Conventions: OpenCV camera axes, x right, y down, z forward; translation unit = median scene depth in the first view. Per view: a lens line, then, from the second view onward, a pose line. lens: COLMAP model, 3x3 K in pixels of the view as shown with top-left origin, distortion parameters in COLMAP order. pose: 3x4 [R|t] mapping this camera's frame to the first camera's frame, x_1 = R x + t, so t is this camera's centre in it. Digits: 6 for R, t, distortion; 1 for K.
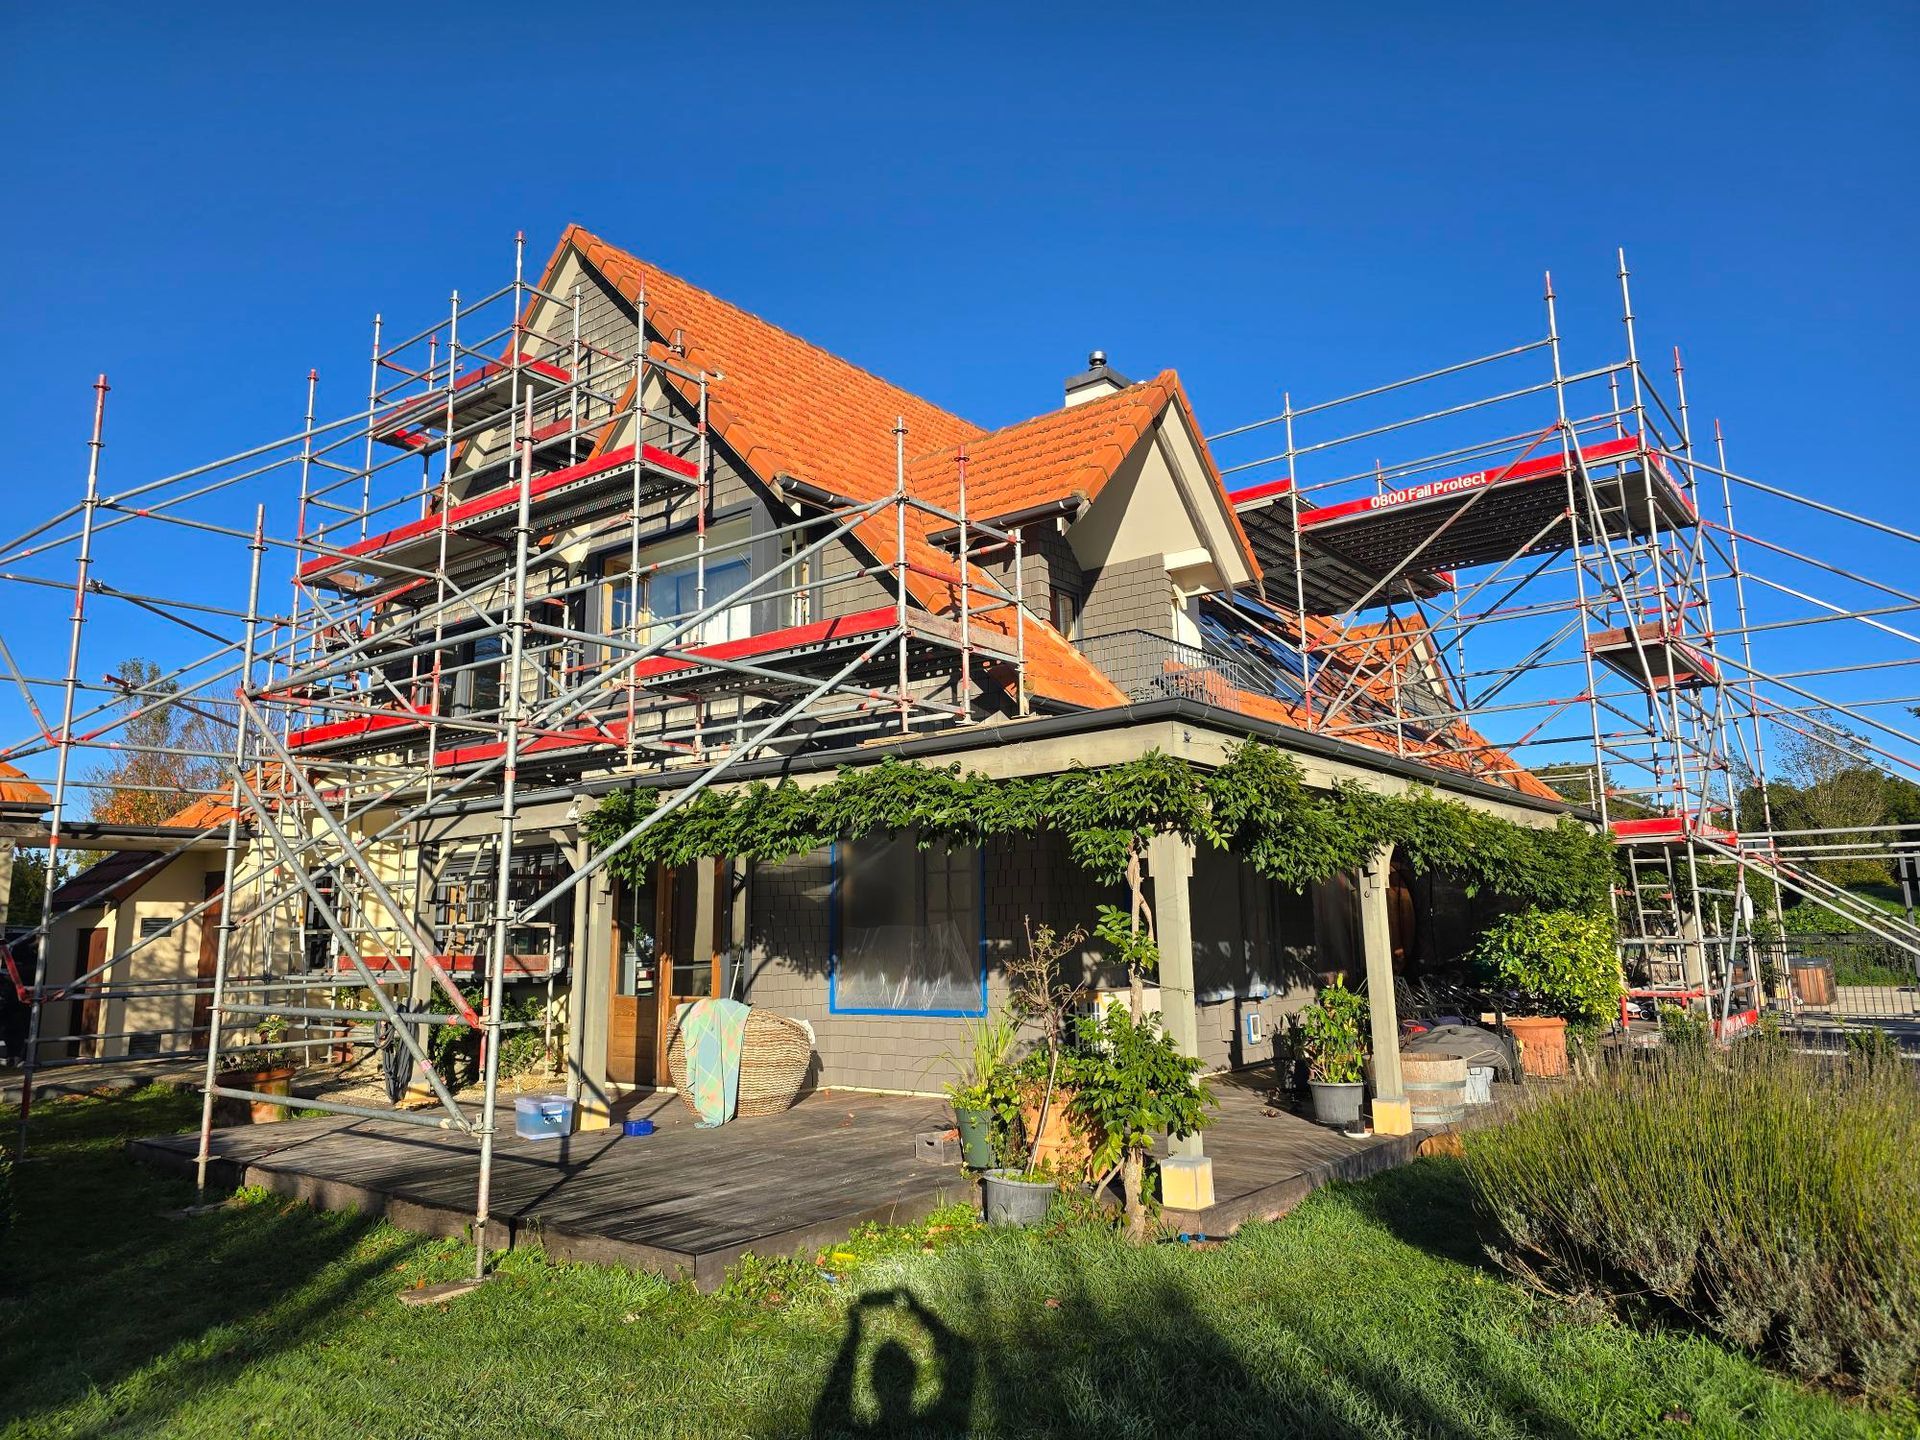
lens RADIAL K [[1303.6, 0, 951.3], [0, 1303.6, 712.0], [0, 0, 1]] dist [0.023446, -0.004730]
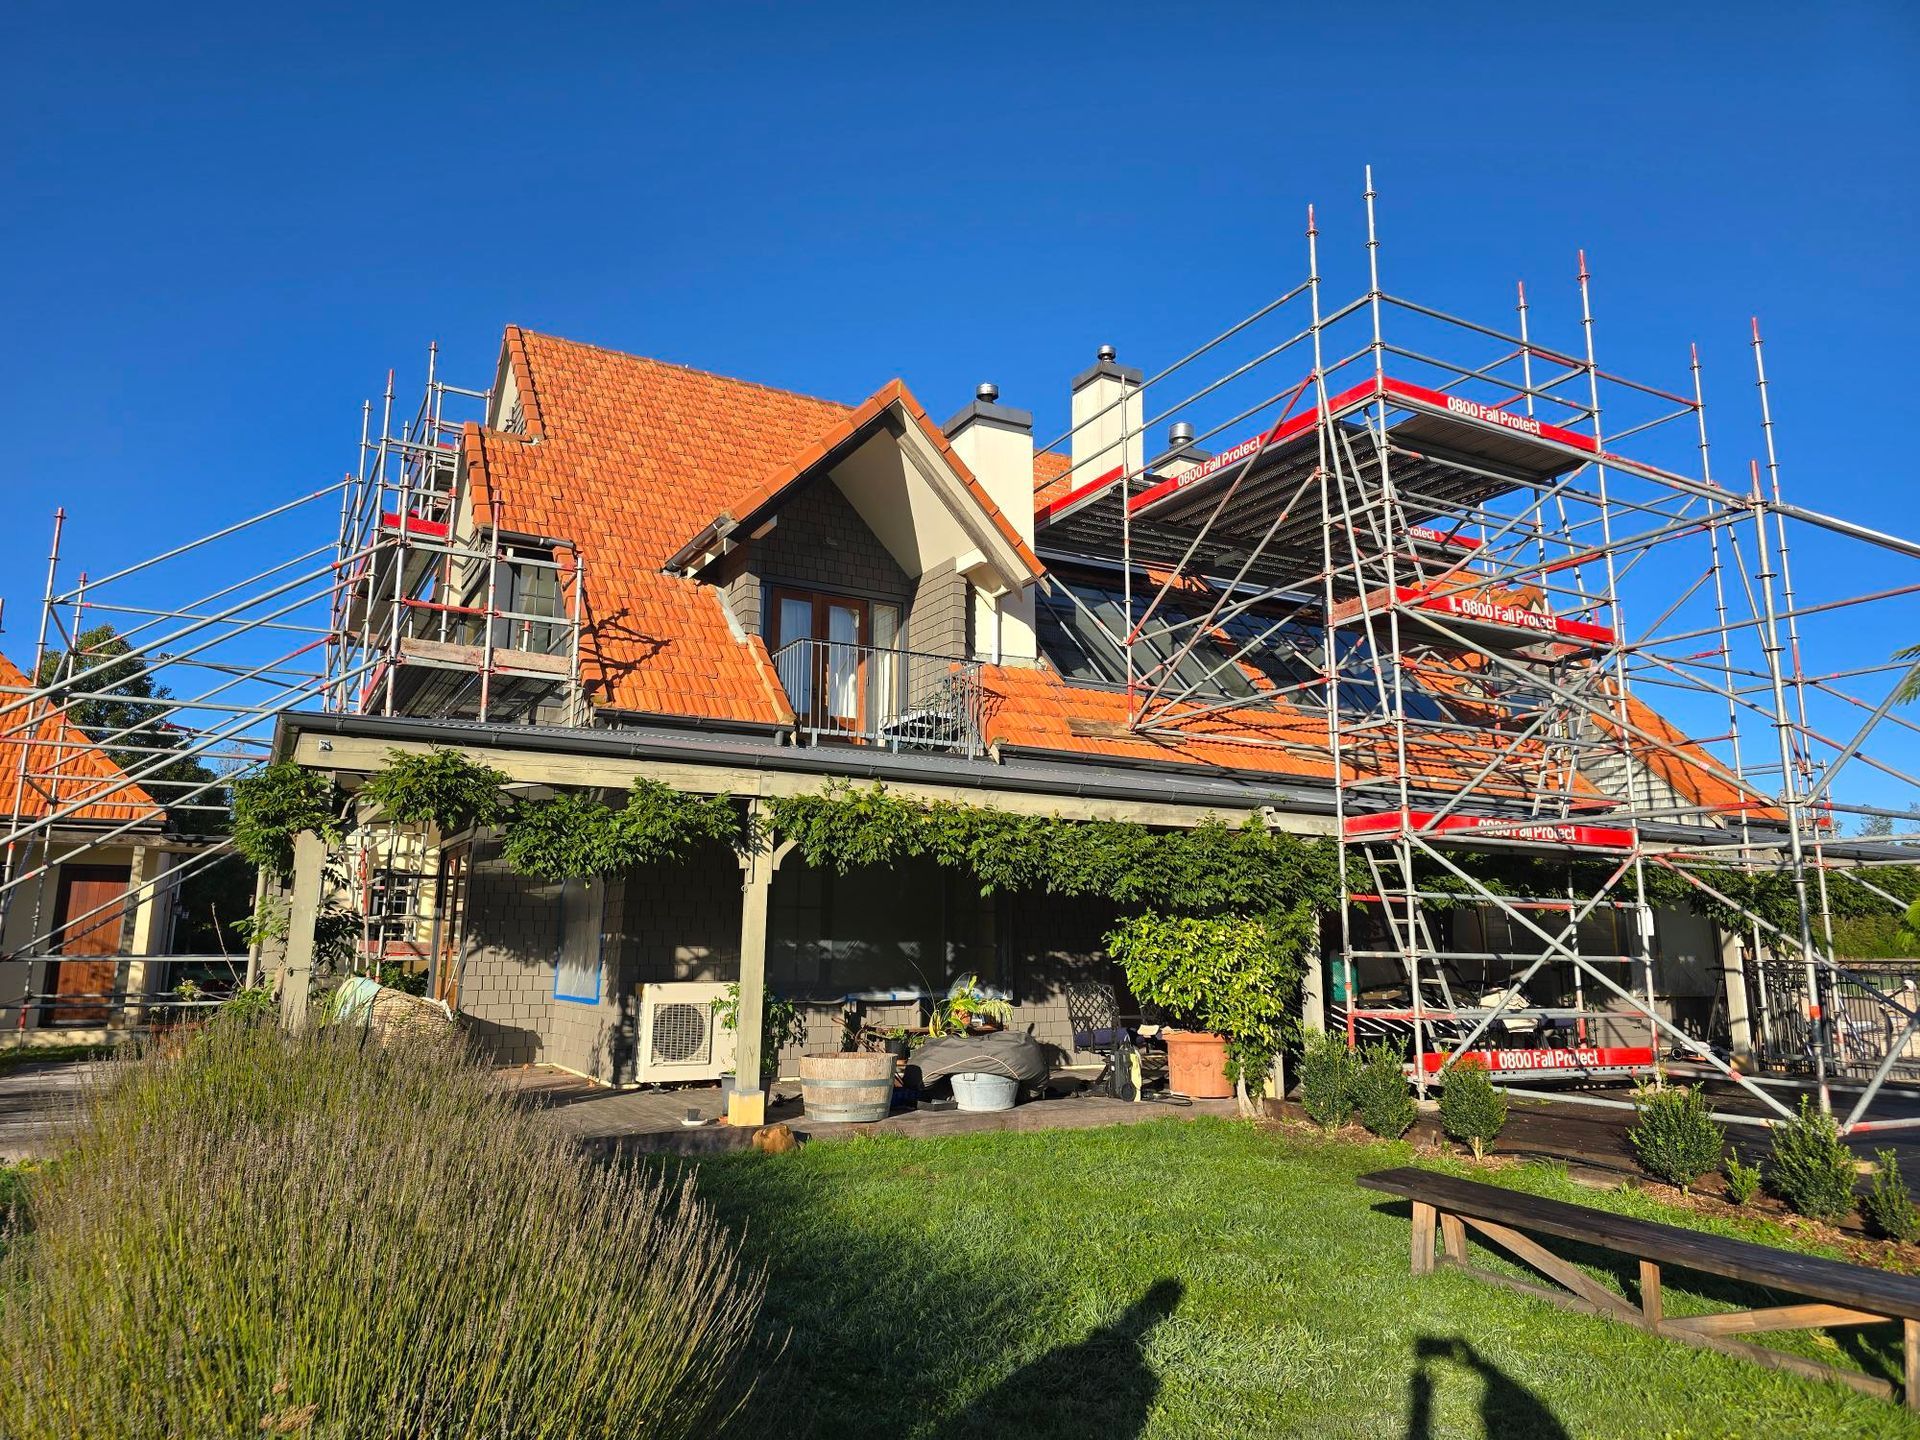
lens RADIAL K [[1303.6, 0, 950.1], [0, 1303.6, 720.7], [0, 0, 1]] dist [0.023446, -0.004730]
pose [[0.920579, -0.043609, -0.388113, 0.578961], [0.042243, 0.999035, -0.012054, 0.017096], [0.388264, -0.005298, 0.921533, 0.081290]]
